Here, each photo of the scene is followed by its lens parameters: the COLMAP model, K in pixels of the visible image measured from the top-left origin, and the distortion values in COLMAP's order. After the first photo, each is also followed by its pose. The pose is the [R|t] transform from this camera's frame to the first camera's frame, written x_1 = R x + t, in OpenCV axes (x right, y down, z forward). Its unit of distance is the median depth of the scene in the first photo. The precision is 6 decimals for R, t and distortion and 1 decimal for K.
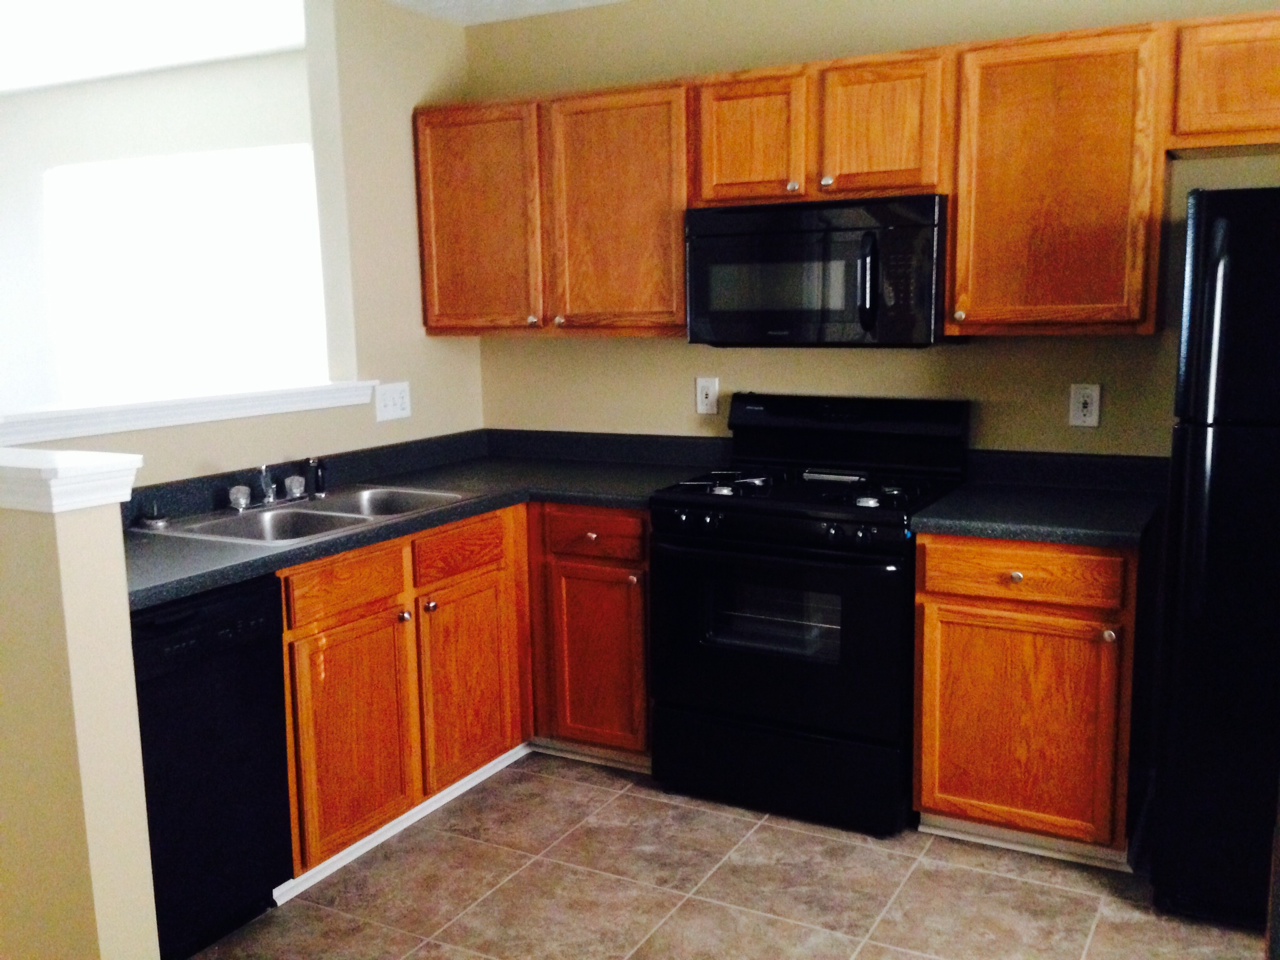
lens RADIAL K [[1179.2, 0, 641.4], [0, 1179.2, 481.9], [0, 0, 1]] dist [0.037858, 0.000000]
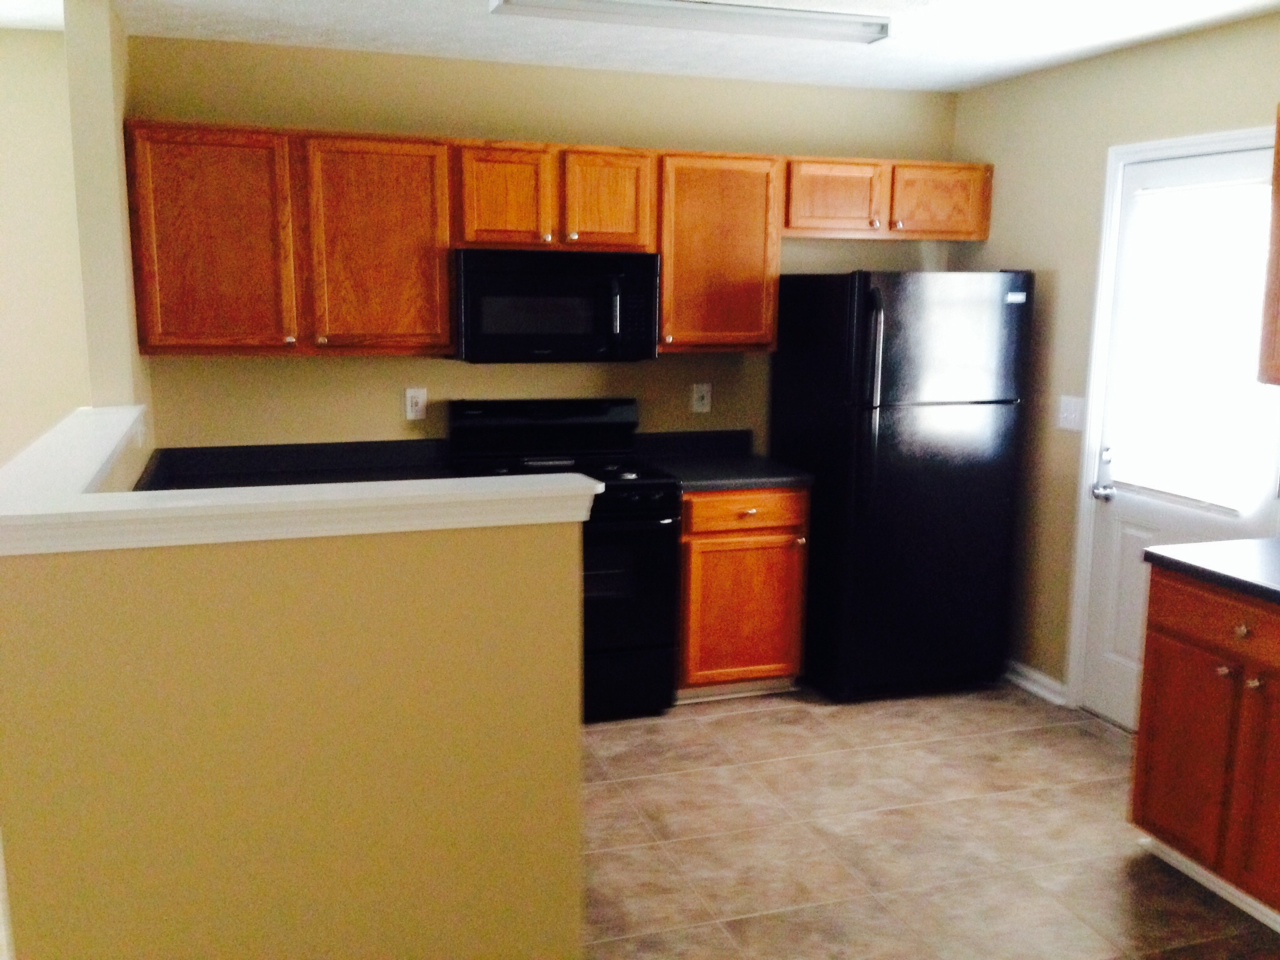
lens RADIAL K [[1179.2, 0, 646.2], [0, 1179.2, 480.6], [0, 0, 1]] dist [0.037858, 0.000000]
pose [[0.677670, -0.094217, 0.729305, -0.754870], [0.088512, 0.994999, 0.046296, -0.037339], [-0.730019, 0.033179, 0.682621, 0.053981]]
